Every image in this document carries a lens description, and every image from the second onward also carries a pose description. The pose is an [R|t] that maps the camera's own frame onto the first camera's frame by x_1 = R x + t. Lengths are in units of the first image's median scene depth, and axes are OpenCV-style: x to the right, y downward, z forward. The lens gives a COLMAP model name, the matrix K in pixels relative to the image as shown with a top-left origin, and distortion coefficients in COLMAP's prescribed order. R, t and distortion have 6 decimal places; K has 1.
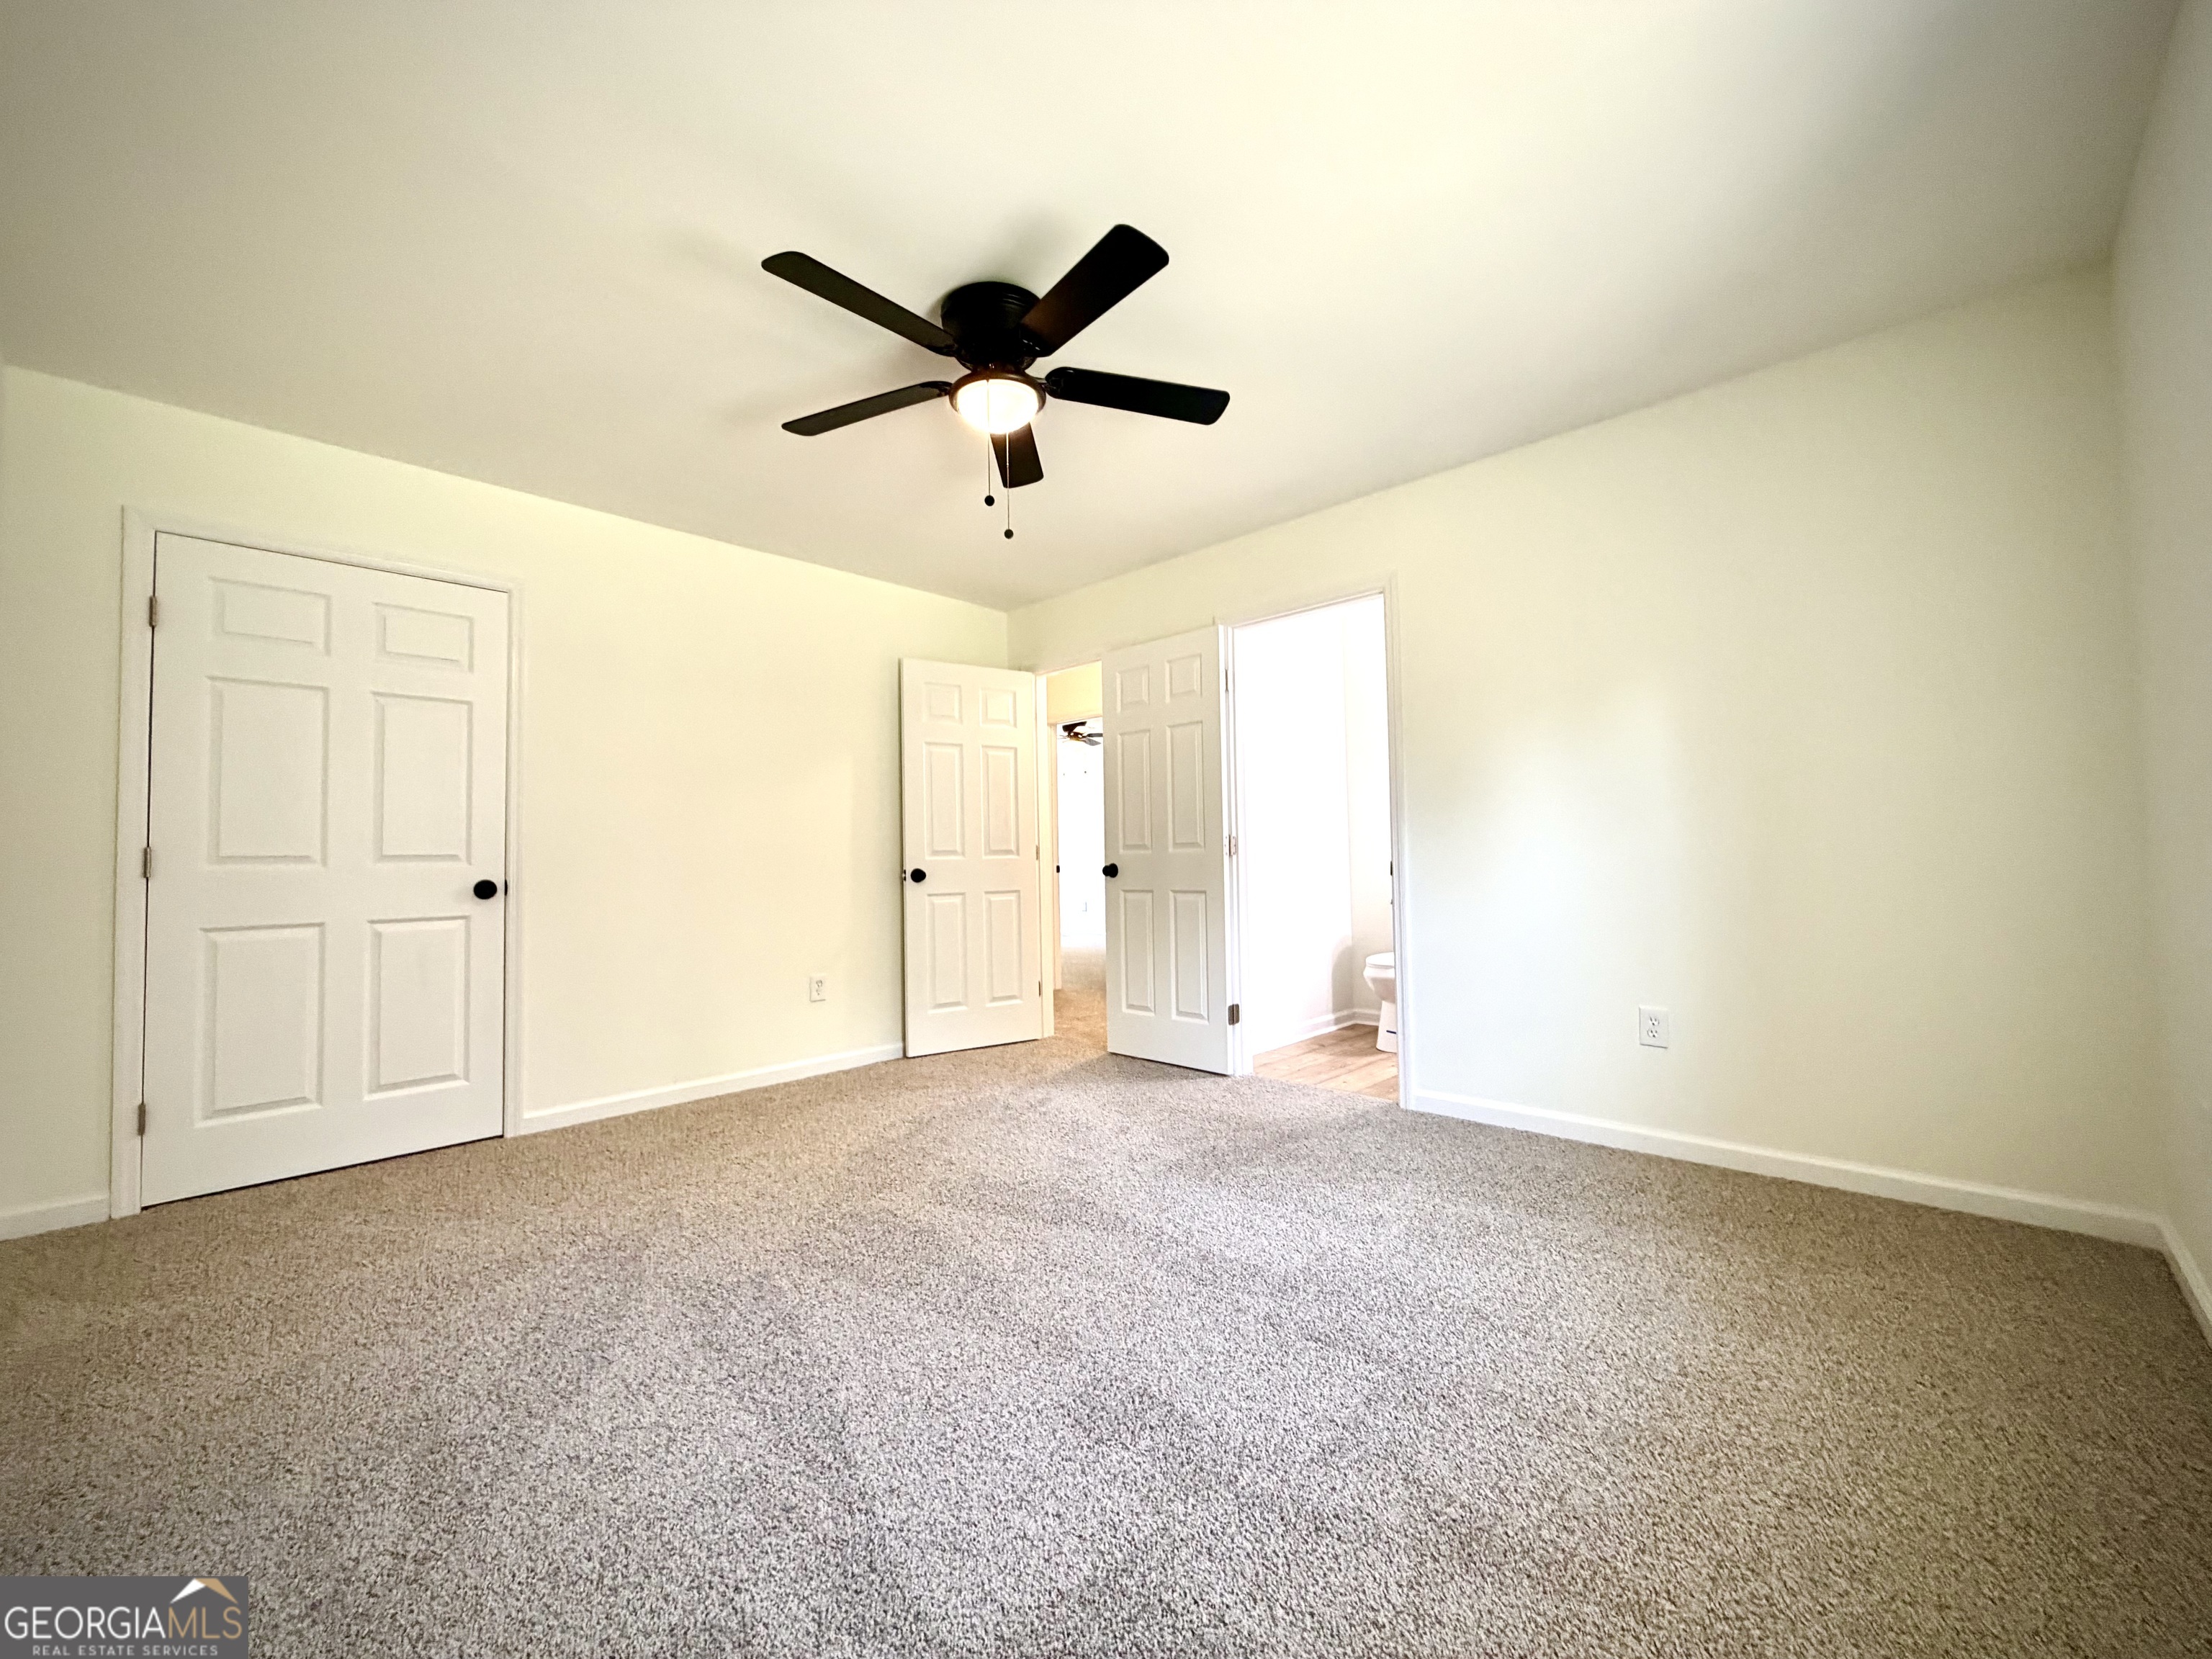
lens RADIAL K [[877.4, 0, 1106.0], [0, 877.4, 829.5], [0, 0, 1]] dist [-0.000301, 0.000367]
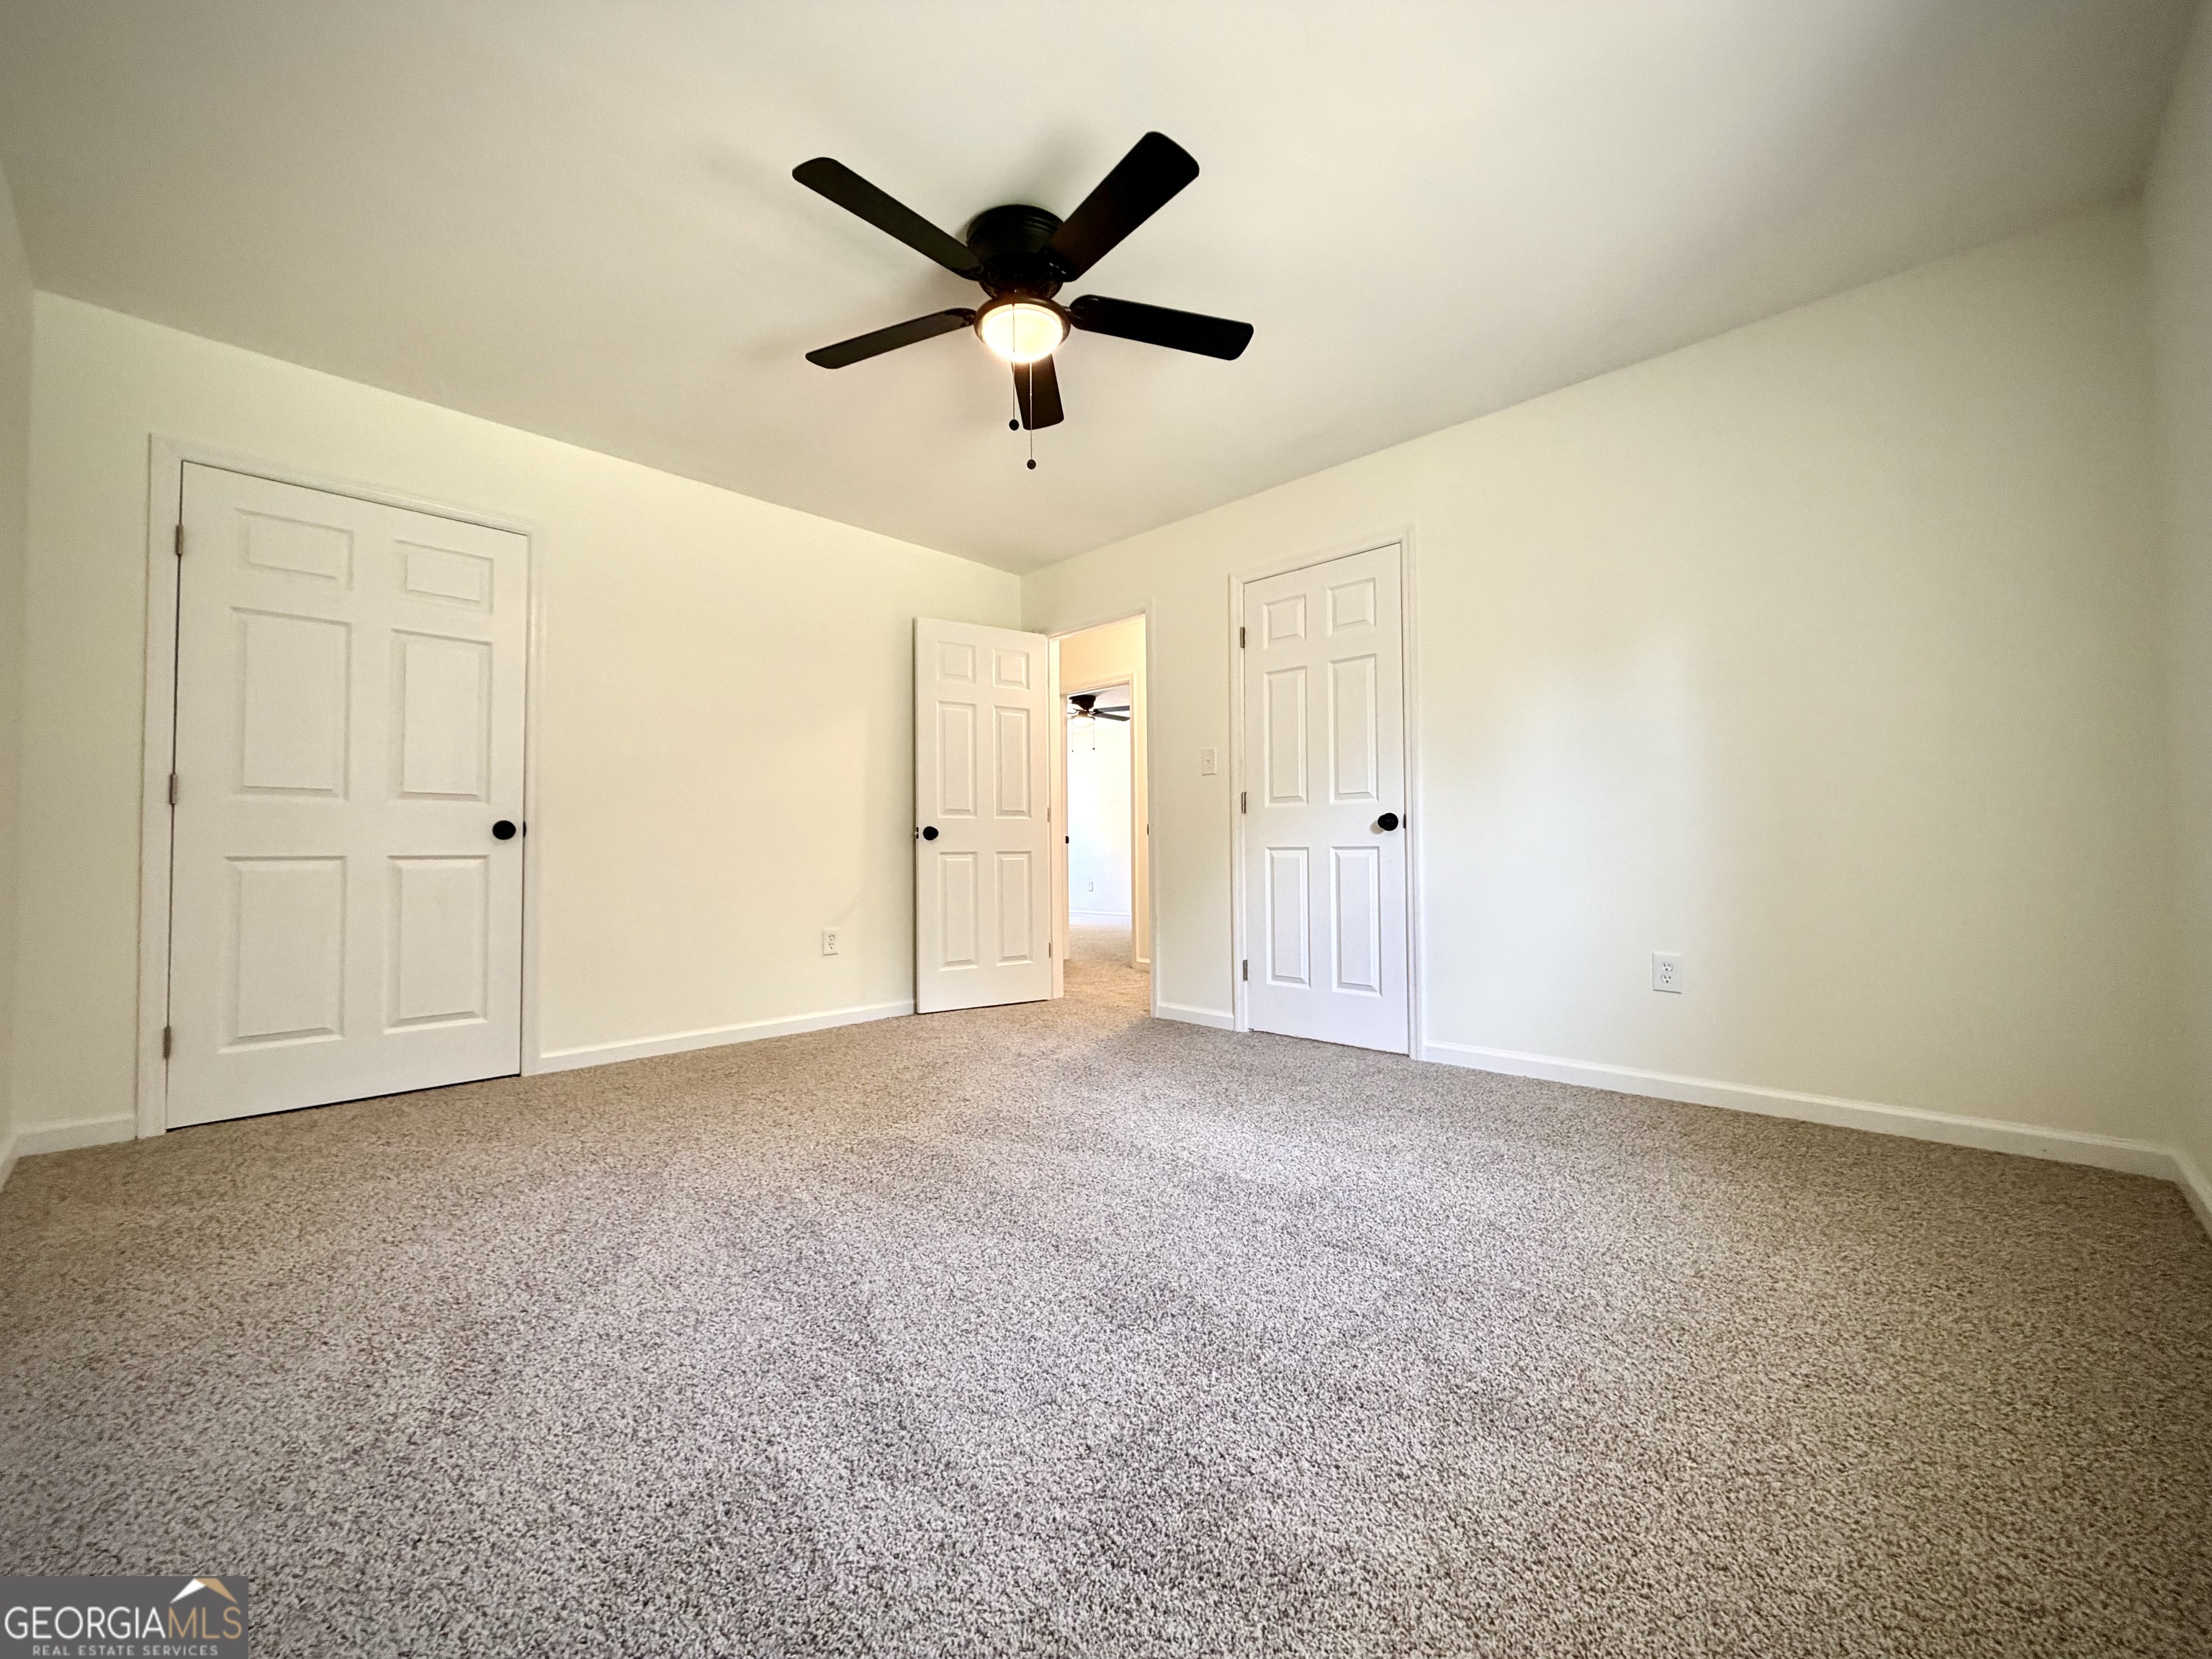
lens RADIAL K [[877.4, 0, 1106.0], [0, 877.4, 829.5], [0, 0, 1]] dist [-0.000301, 0.000367]
pose [[0.999937, 0.010422, -0.004084, -0.025584], [-0.010397, 0.999927, 0.006152, 0.109620], [0.004148, -0.006109, 0.999973, -0.007699]]
